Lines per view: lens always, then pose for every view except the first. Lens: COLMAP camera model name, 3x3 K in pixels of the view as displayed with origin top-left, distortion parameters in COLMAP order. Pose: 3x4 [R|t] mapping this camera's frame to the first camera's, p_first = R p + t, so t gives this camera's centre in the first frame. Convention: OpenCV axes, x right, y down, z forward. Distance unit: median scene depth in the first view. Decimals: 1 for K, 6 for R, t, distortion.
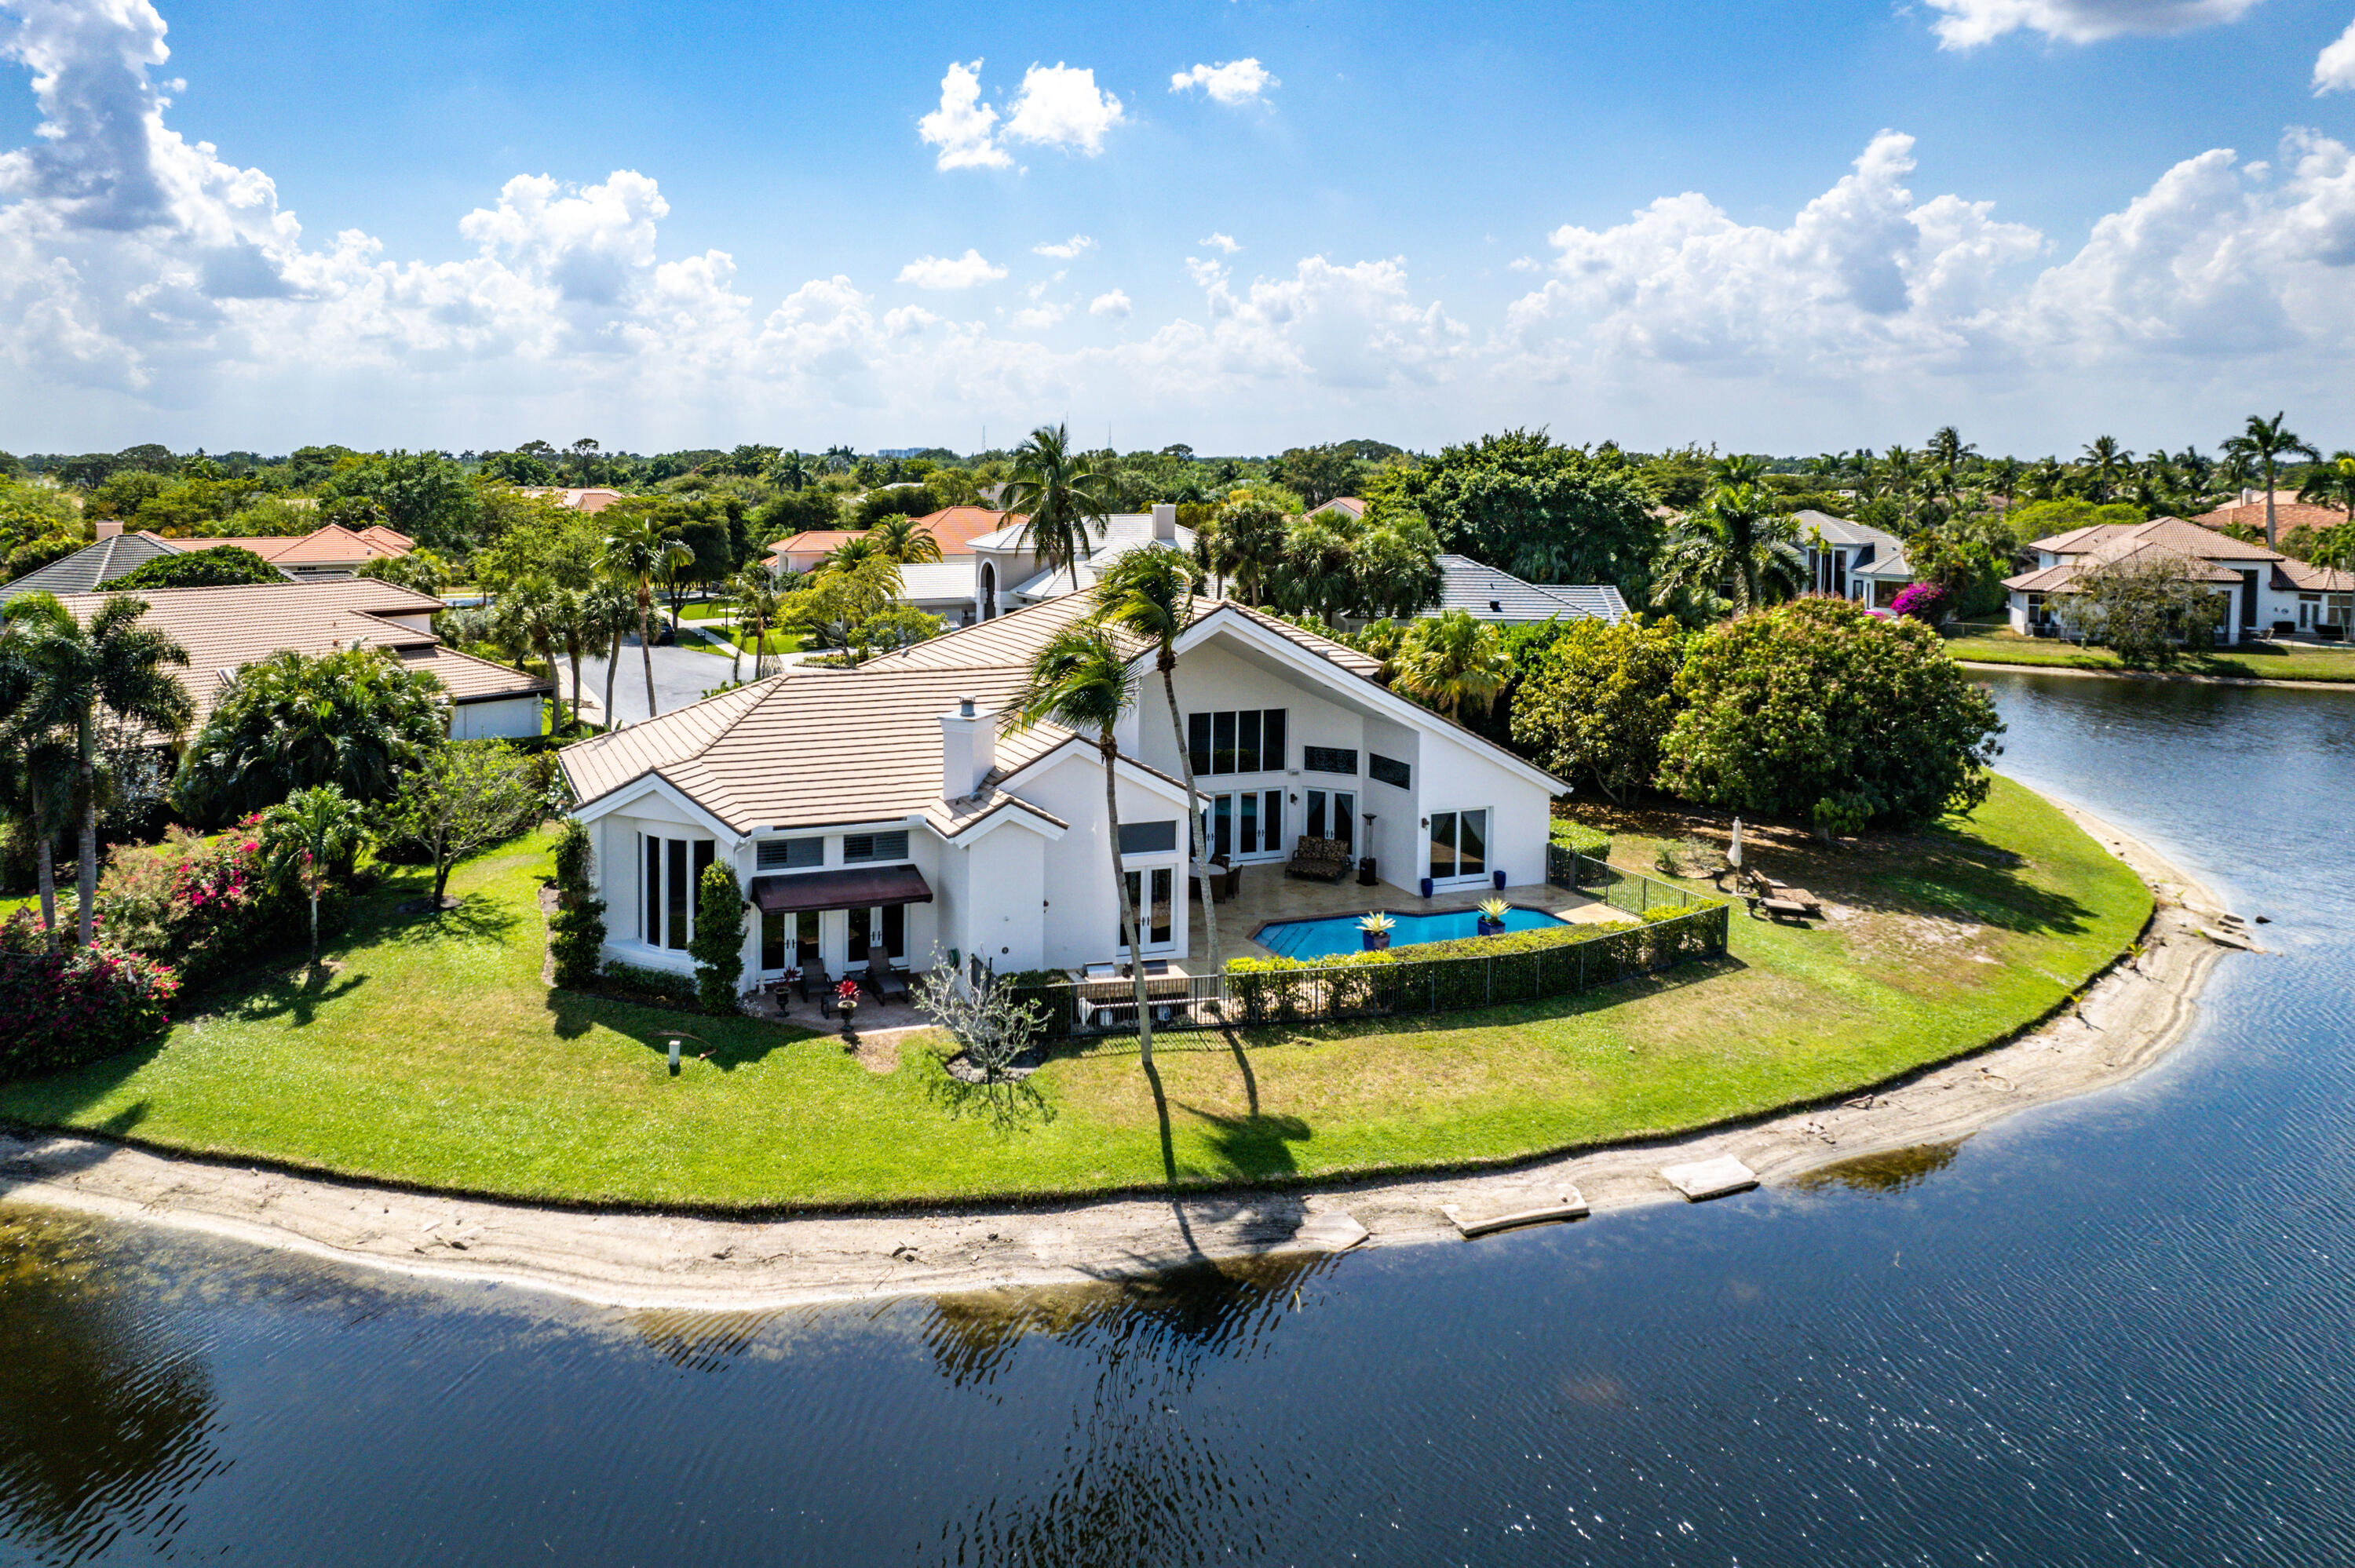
lens RADIAL K [[1572.4, 0, 910.4], [0, 1572.4, 640.8], [0, 0, 1]] dist [-0.030492, 0.004272]
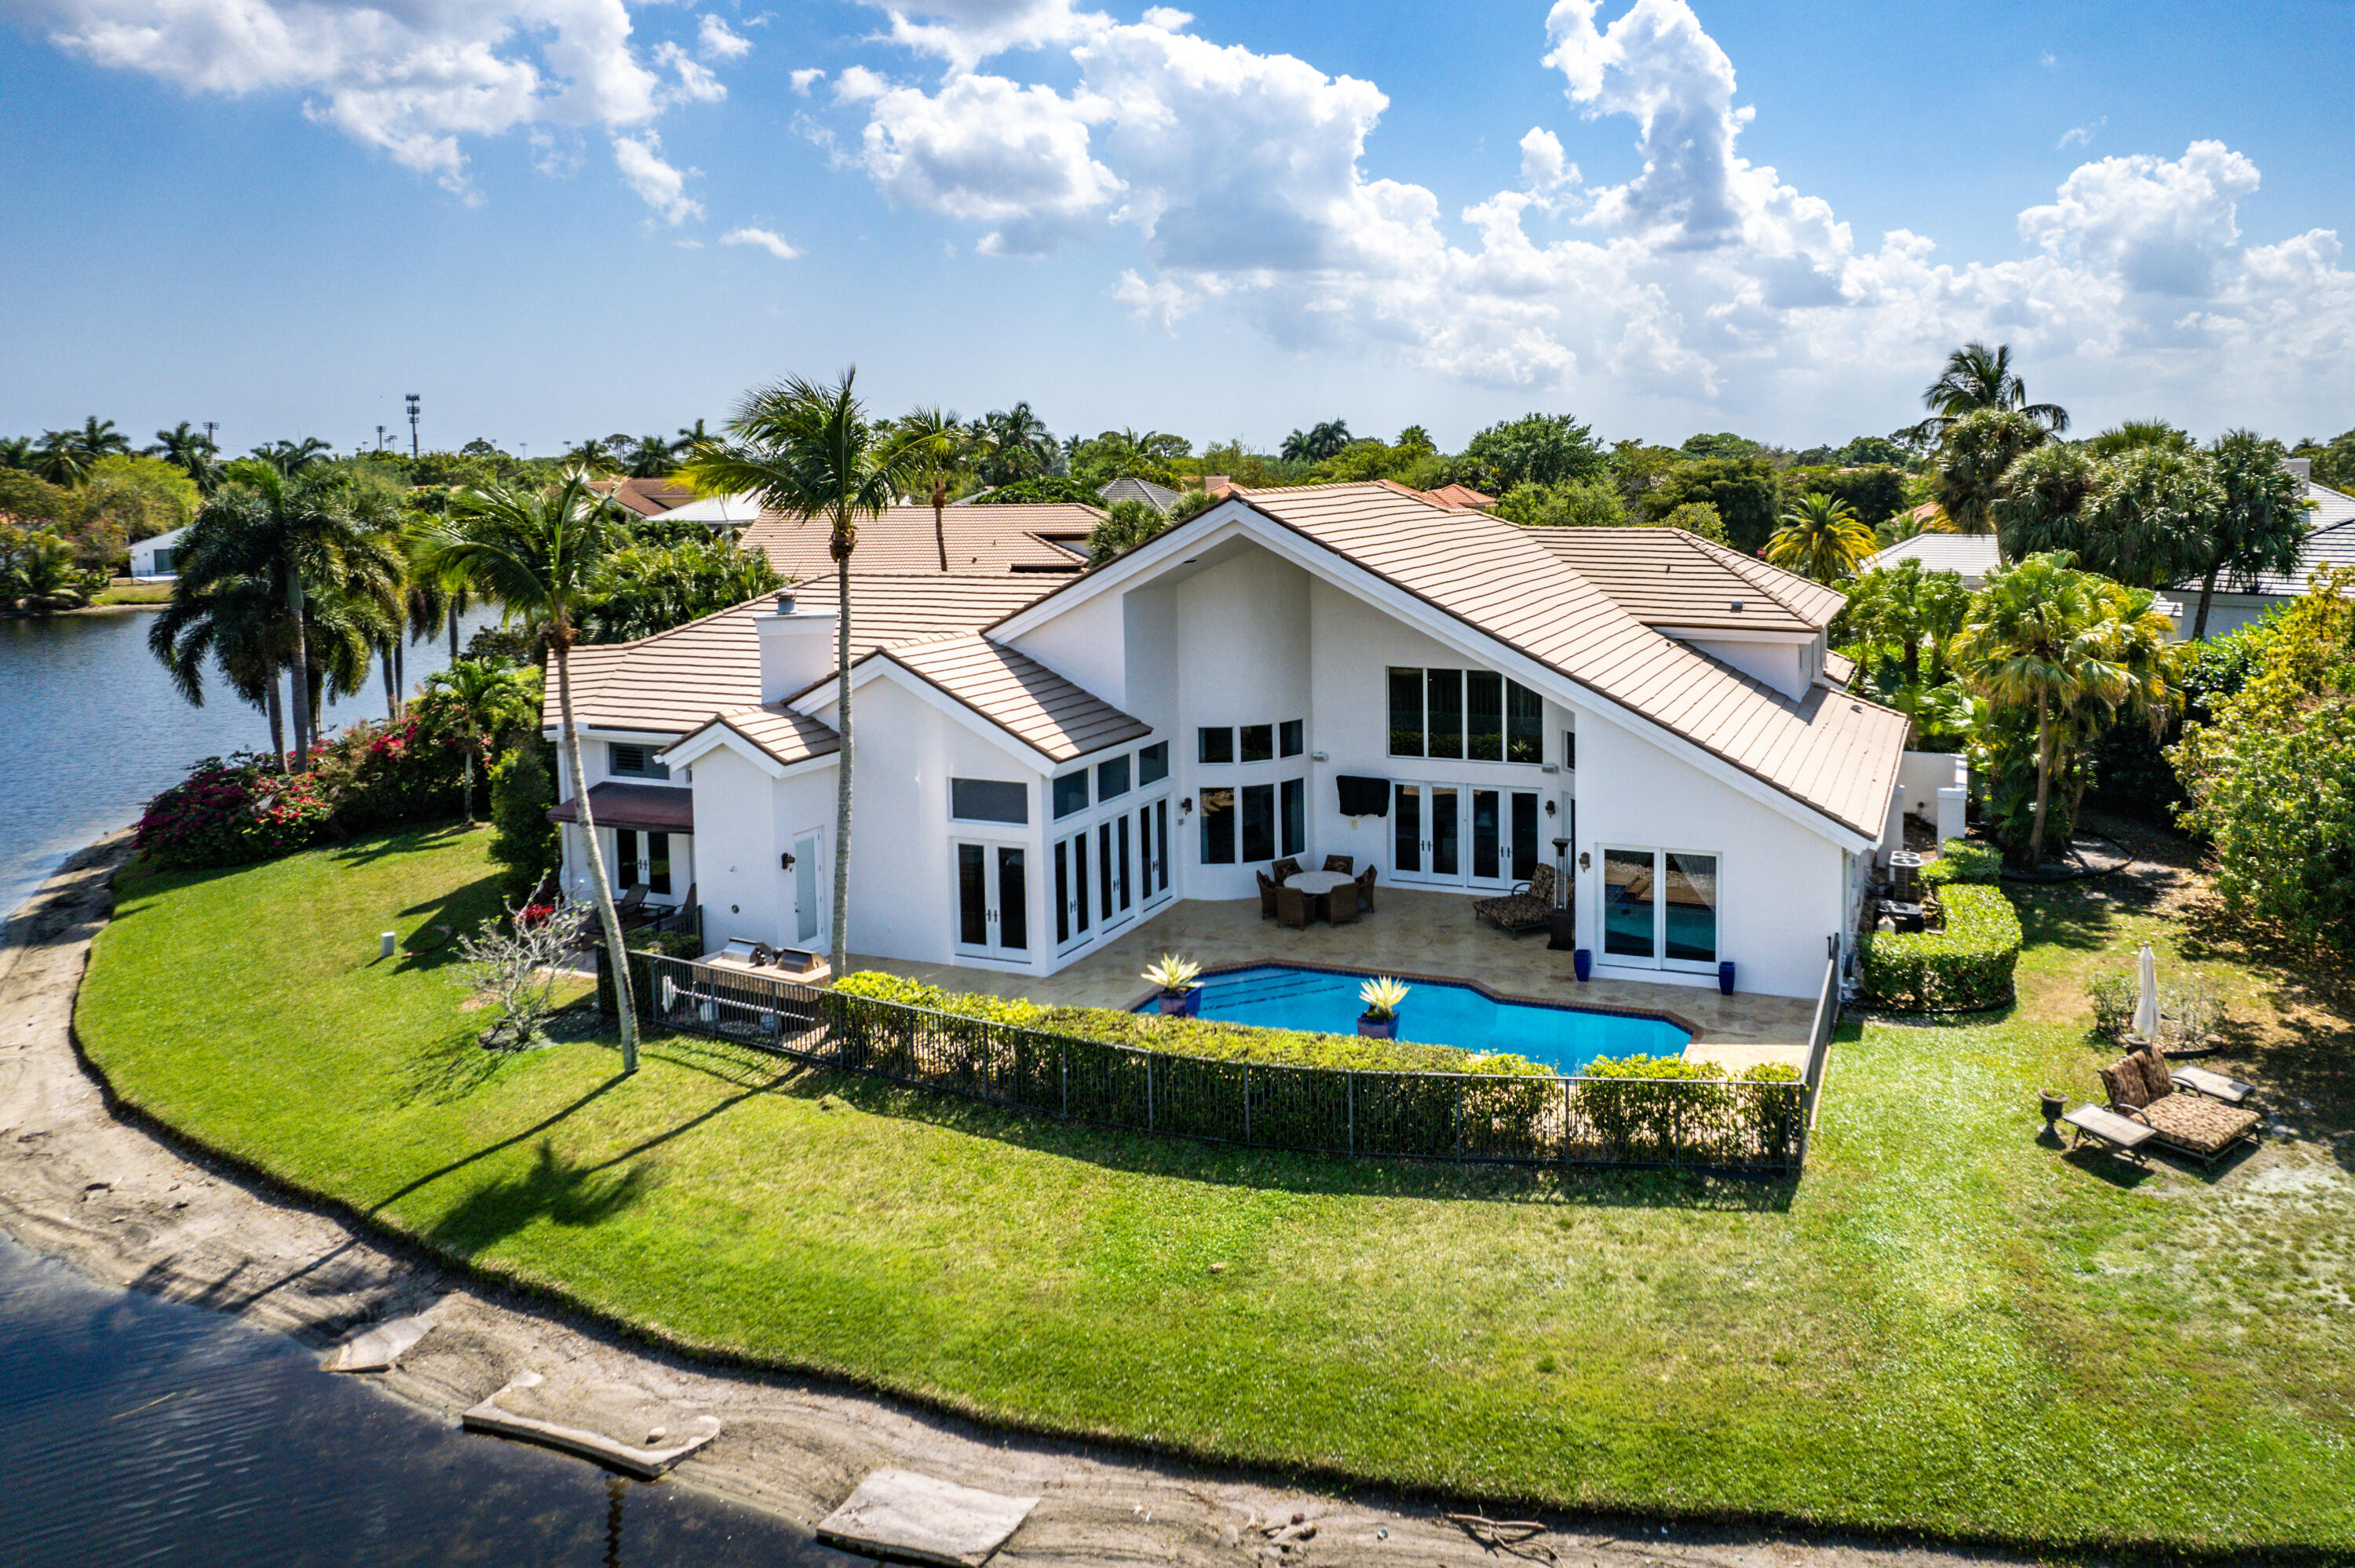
lens RADIAL K [[1565.2, 0, 1425.2], [0, 1565.2, 657.9], [0, 0, 1]] dist [-0.051701, 0.024271]
pose [[0.803499, 0.067030, -0.591521, 0.780706], [-0.061328, 0.997674, 0.029750, 0.026765], [0.592139, 0.012373, 0.805741, 0.569031]]
